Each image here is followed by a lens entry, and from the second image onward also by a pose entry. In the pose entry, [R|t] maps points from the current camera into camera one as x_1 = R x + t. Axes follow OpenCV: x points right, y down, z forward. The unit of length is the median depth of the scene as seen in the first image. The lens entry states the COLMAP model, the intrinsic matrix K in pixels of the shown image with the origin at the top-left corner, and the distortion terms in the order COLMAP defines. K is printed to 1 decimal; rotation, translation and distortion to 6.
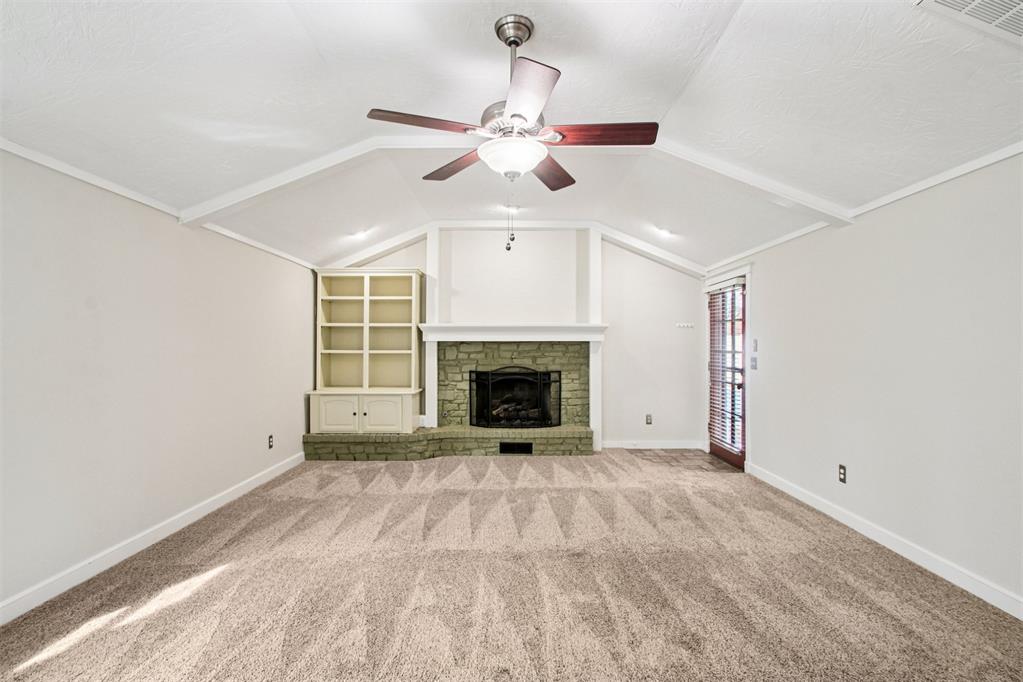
lens RADIAL K [[476.3, 0, 507.9], [0, 476.3, 341.6], [0, 0, 1]] dist [-0.011030, -0.003912]
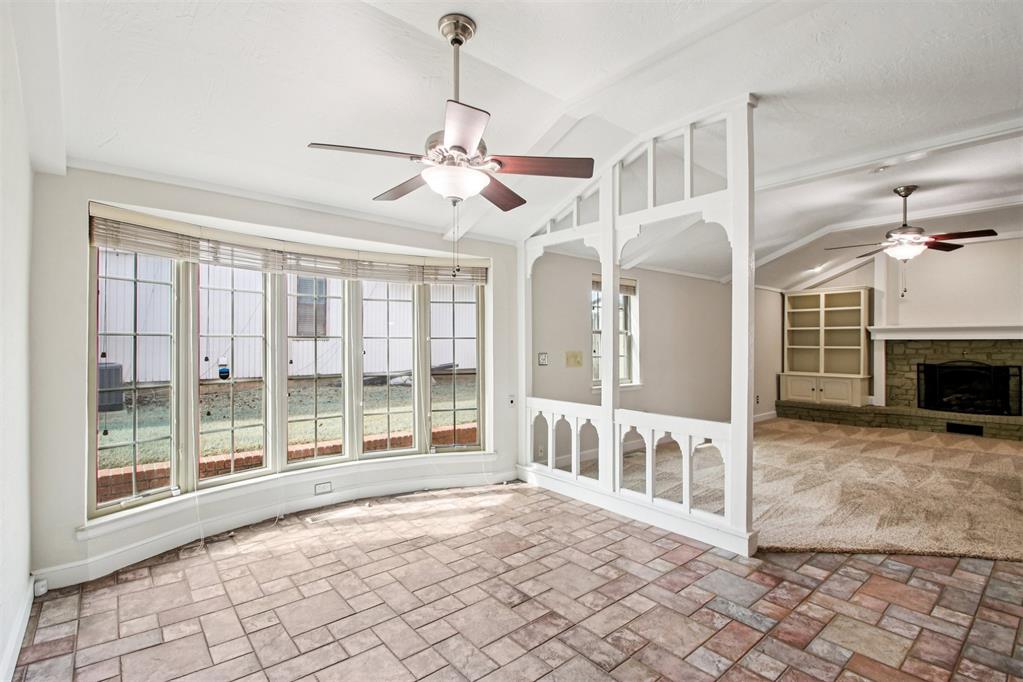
lens RADIAL K [[476.3, 0, 501.4], [0, 476.3, 340.9], [0, 0, 1]] dist [-0.011030, -0.003912]
pose [[0.634527, -0.001406, -0.772899, 0.182096], [0.006764, 0.999970, 0.003734, -0.009329], [0.772871, -0.007597, 0.634518, -0.619124]]
